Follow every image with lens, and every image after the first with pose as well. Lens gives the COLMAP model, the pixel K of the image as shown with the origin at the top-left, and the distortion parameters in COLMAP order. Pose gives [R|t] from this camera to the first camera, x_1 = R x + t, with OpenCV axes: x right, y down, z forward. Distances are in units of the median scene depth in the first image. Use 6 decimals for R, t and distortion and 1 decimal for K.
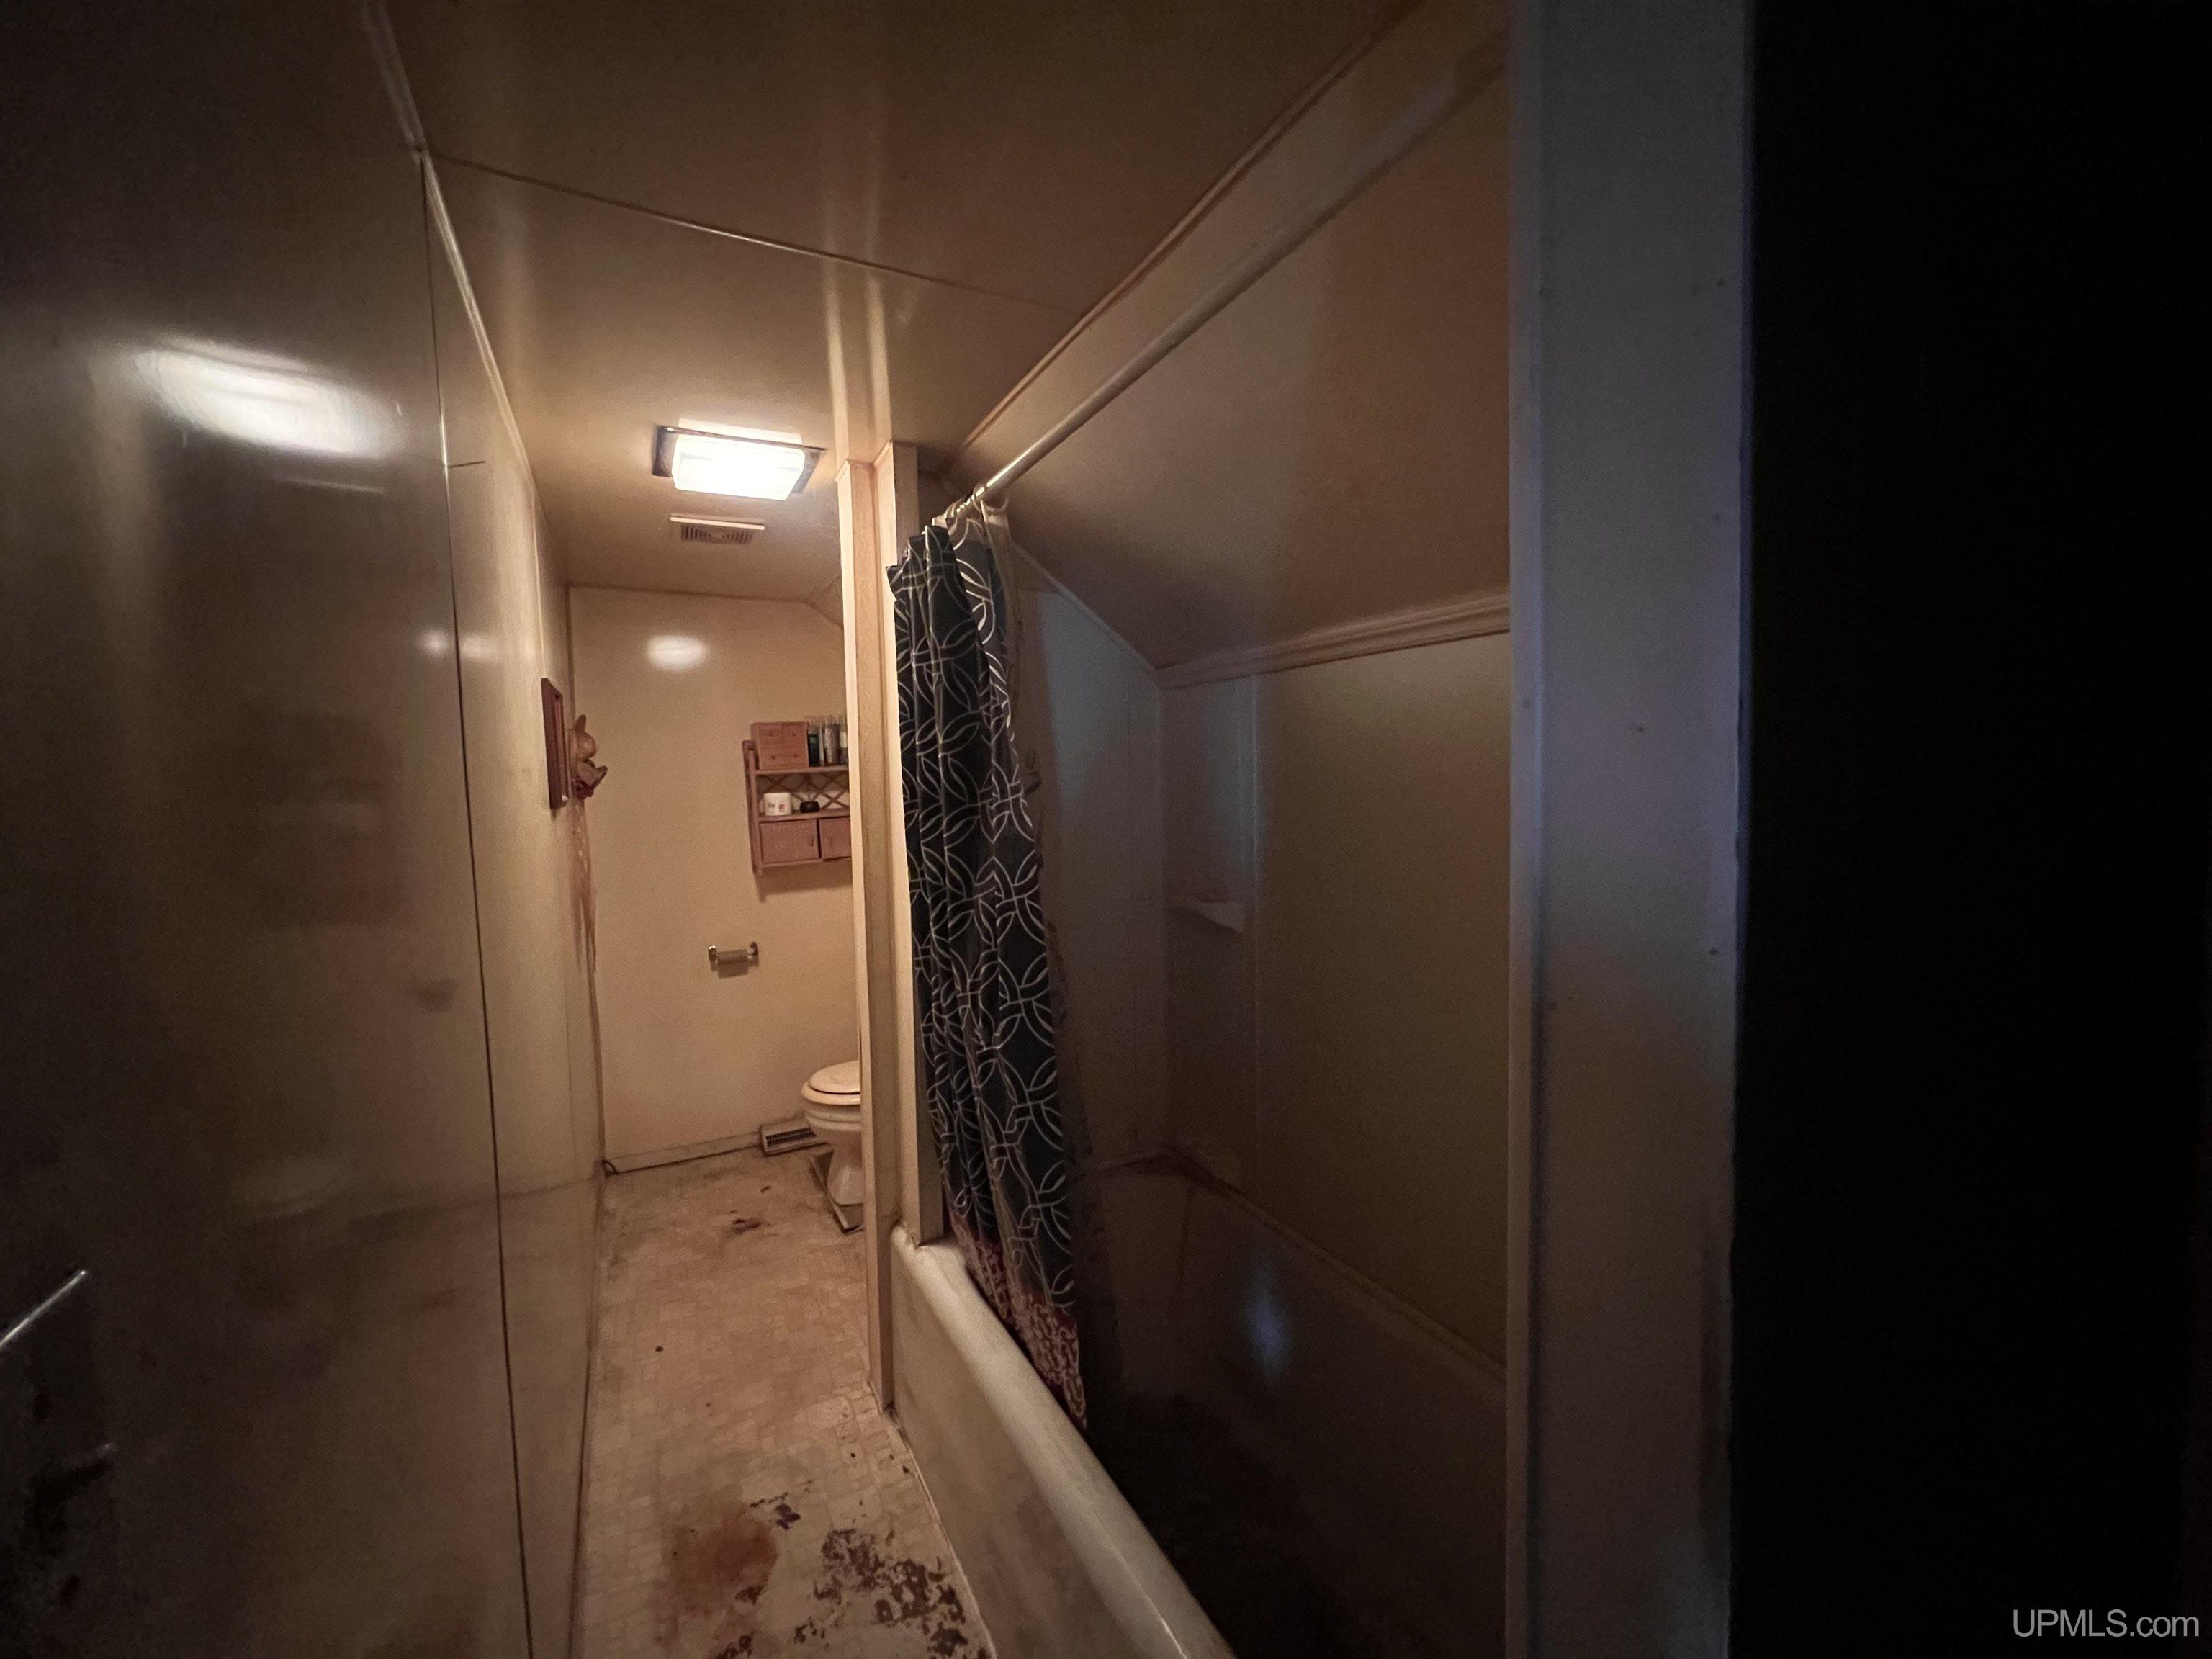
lens RADIAL K [[887.7, 0, 1110.4], [0, 887.7, 825.6], [0, 0, 1]] dist [-0.003146, 0.000465]
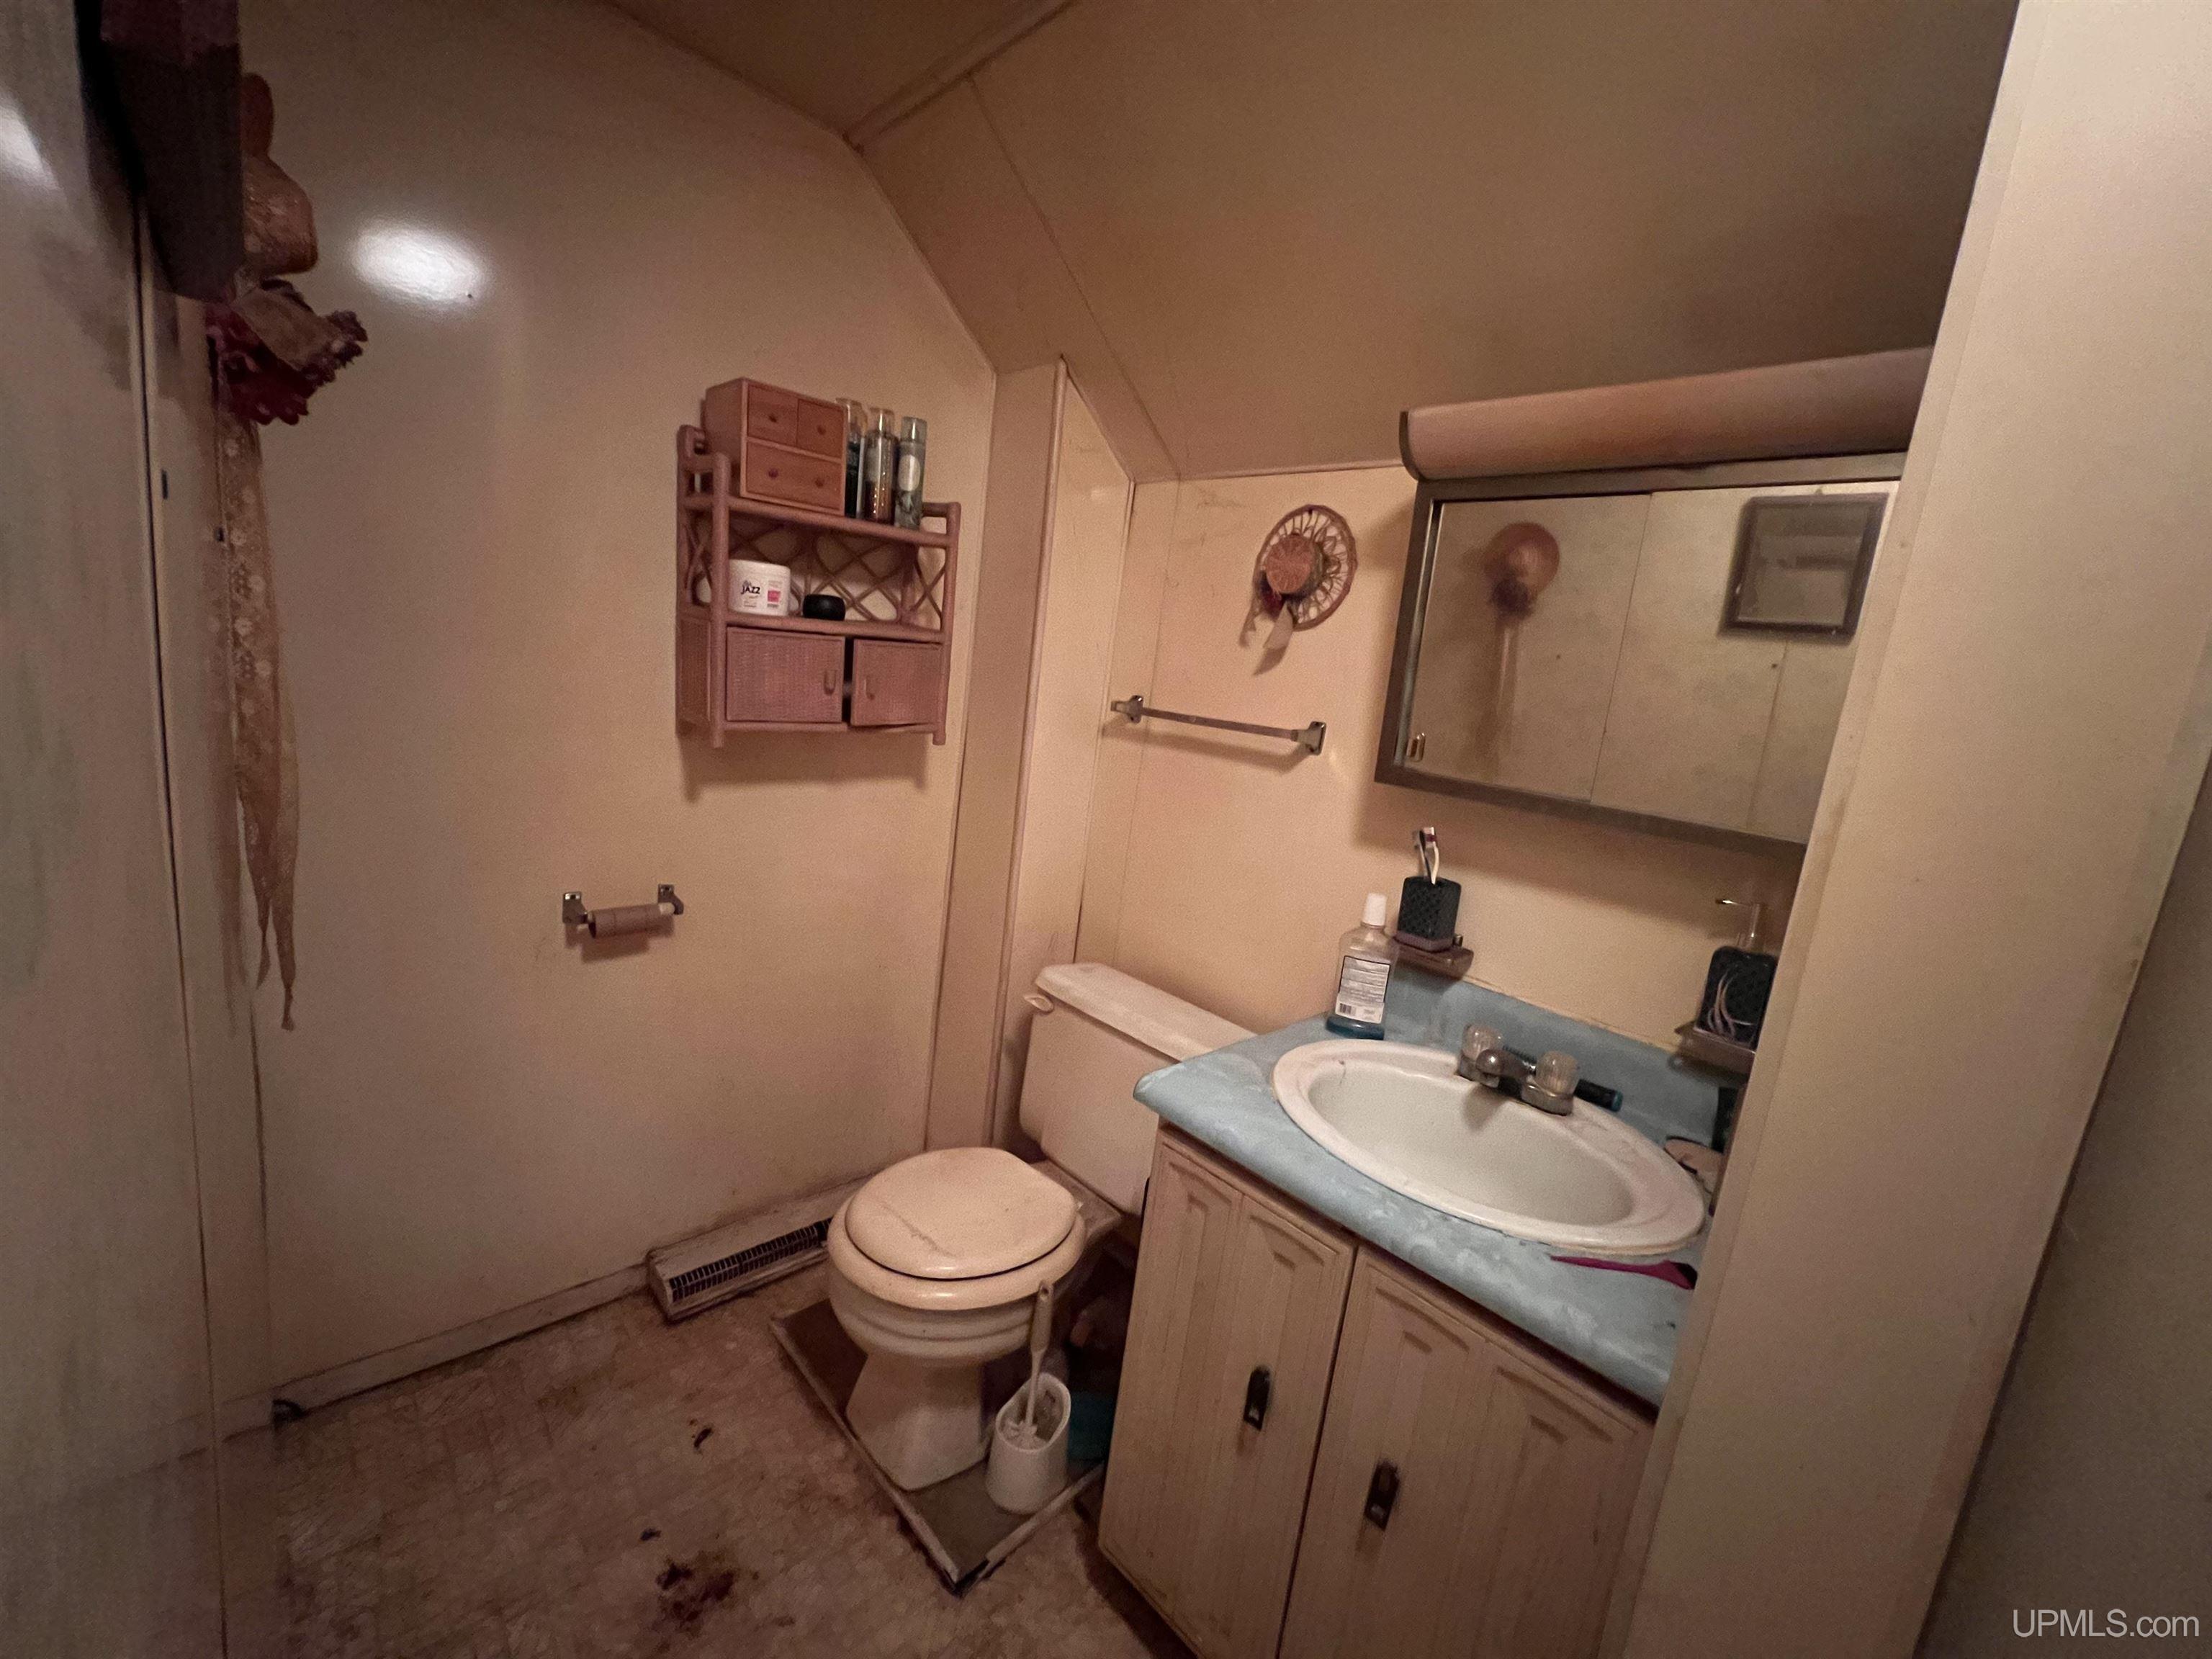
lens RADIAL K [[897.0, 0, 1100.7], [0, 897.0, 827.6], [0, 0, 1]] dist [0.009596, 0.000275]
pose [[0.959320, 0.083148, 0.269798, -0.323834], [-0.115380, 0.987663, 0.105873, 0.026161], [-0.257666, -0.132695, 0.957079, 0.512446]]
